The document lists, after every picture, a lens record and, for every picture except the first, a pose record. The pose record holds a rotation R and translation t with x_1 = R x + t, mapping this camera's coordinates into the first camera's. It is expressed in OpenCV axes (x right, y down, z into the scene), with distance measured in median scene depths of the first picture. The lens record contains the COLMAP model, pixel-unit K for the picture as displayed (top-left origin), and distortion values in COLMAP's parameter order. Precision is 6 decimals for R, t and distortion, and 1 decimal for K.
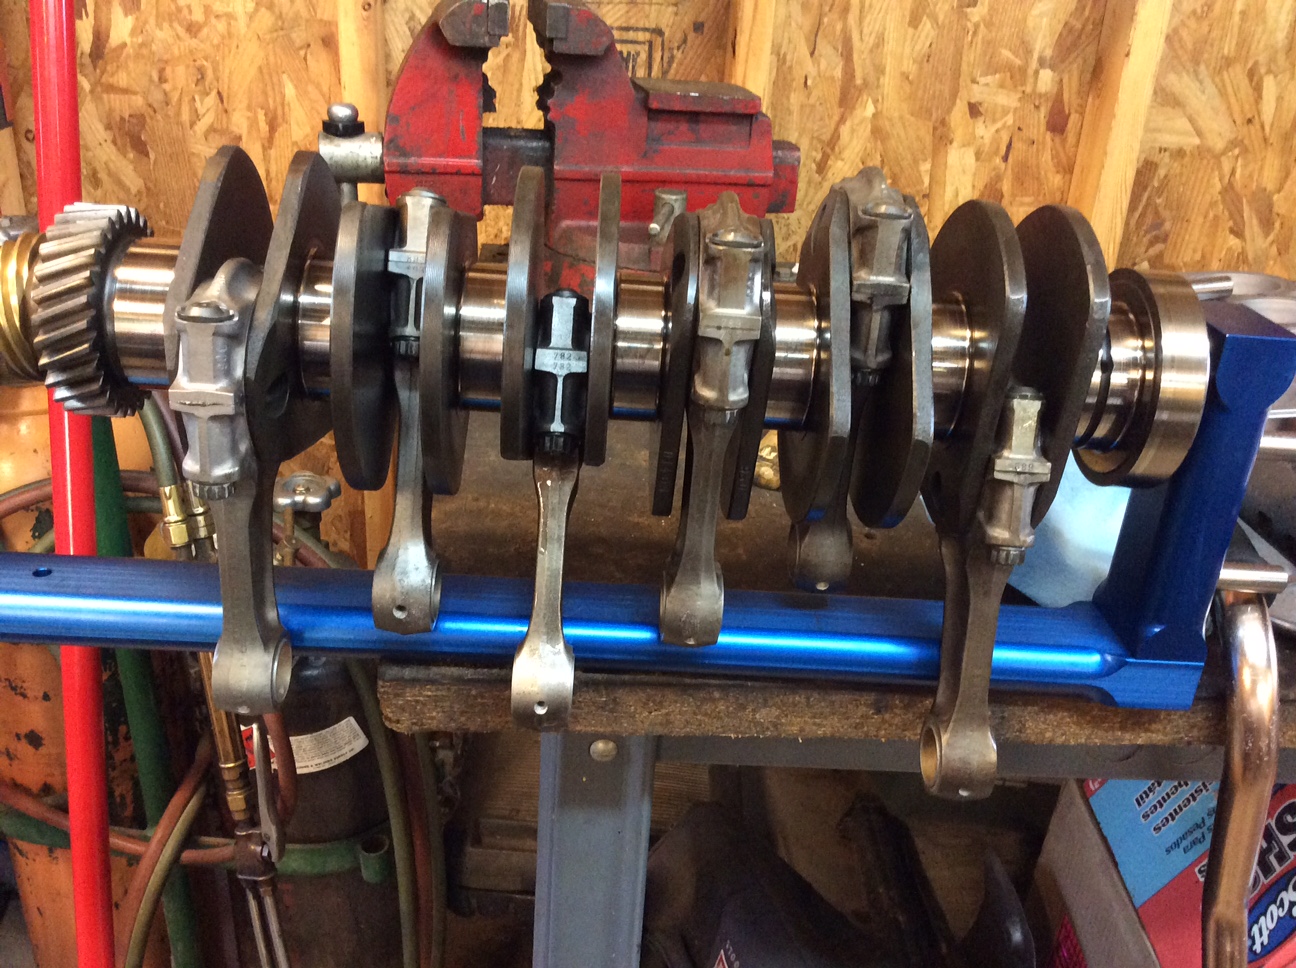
lens RADIAL K [[1229.4, 0, 673.5], [0, 1229.4, 507.6], [0, 0, 1]] dist [0.081366, -0.130978]
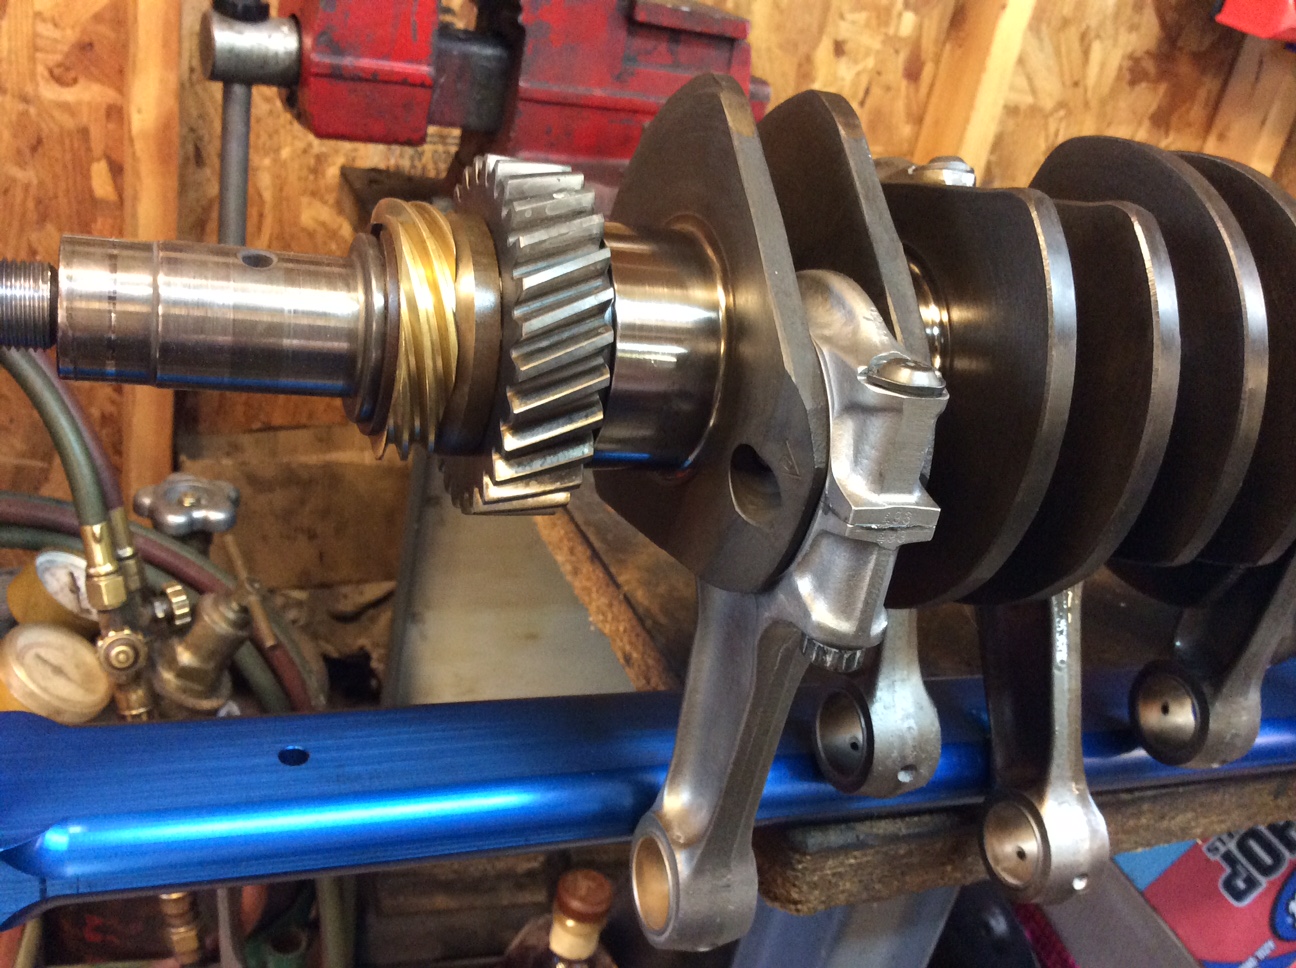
lens RADIAL K [[1220.8, 0, 675.9], [0, 1220.8, 507.8], [0, 0, 1]] dist [0.093175, -0.179000]
pose [[0.934834, -0.041697, 0.352629, -0.311243], [0.017462, 0.997278, 0.071631, -0.062271], [-0.354656, -0.060806, 0.933017, 0.221226]]
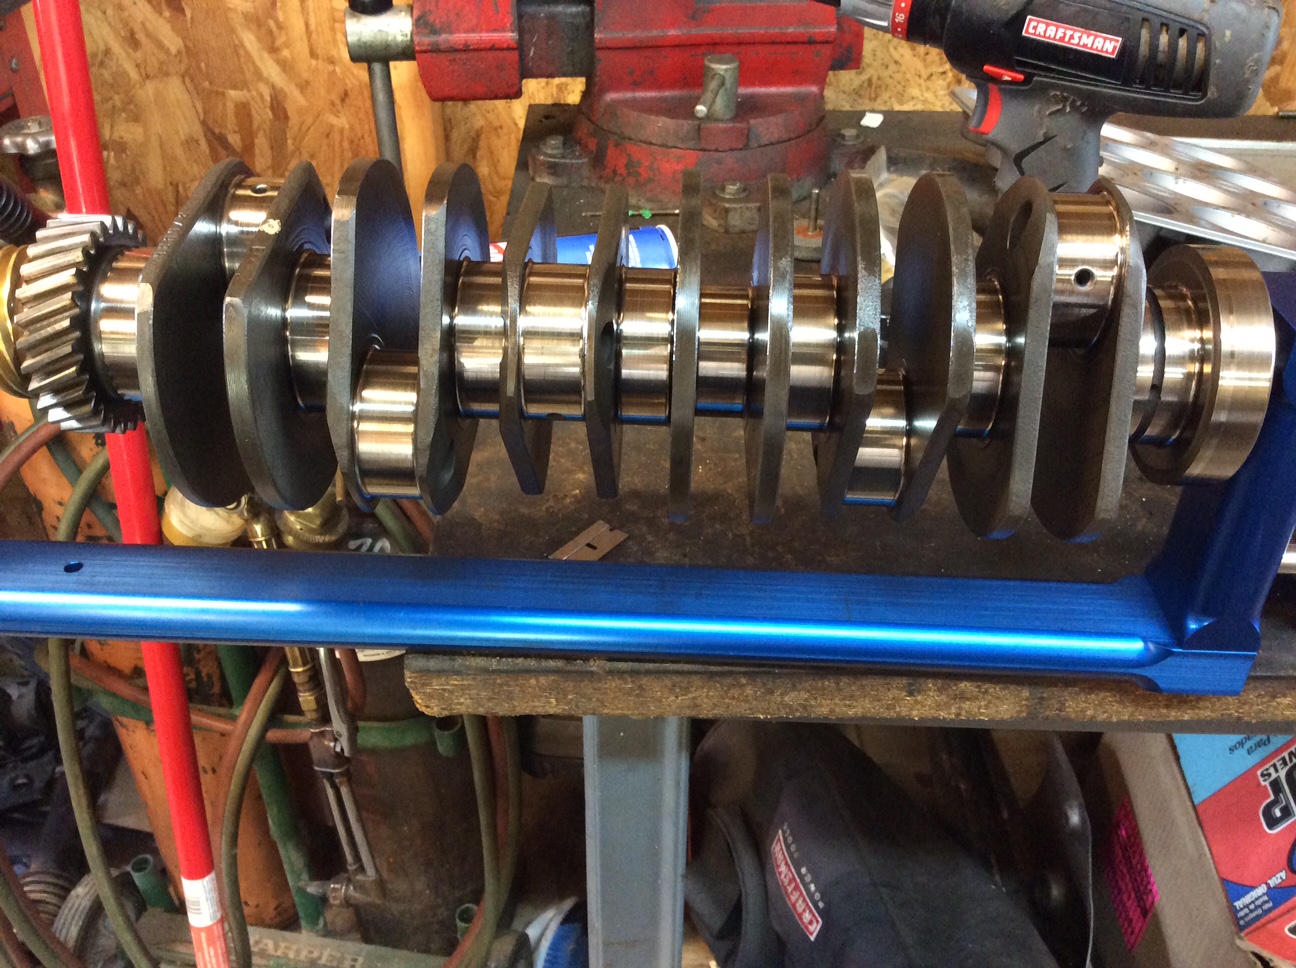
lens RADIAL K [[1229.4, 0, 673.5], [0, 1229.4, 507.6], [0, 0, 1]] dist [0.081366, -0.130978]
pose [[0.997016, -0.007392, -0.076838, 0.033103], [0.020621, 0.984733, 0.172846, -0.092381], [0.074388, -0.173915, 0.981947, 0.030636]]
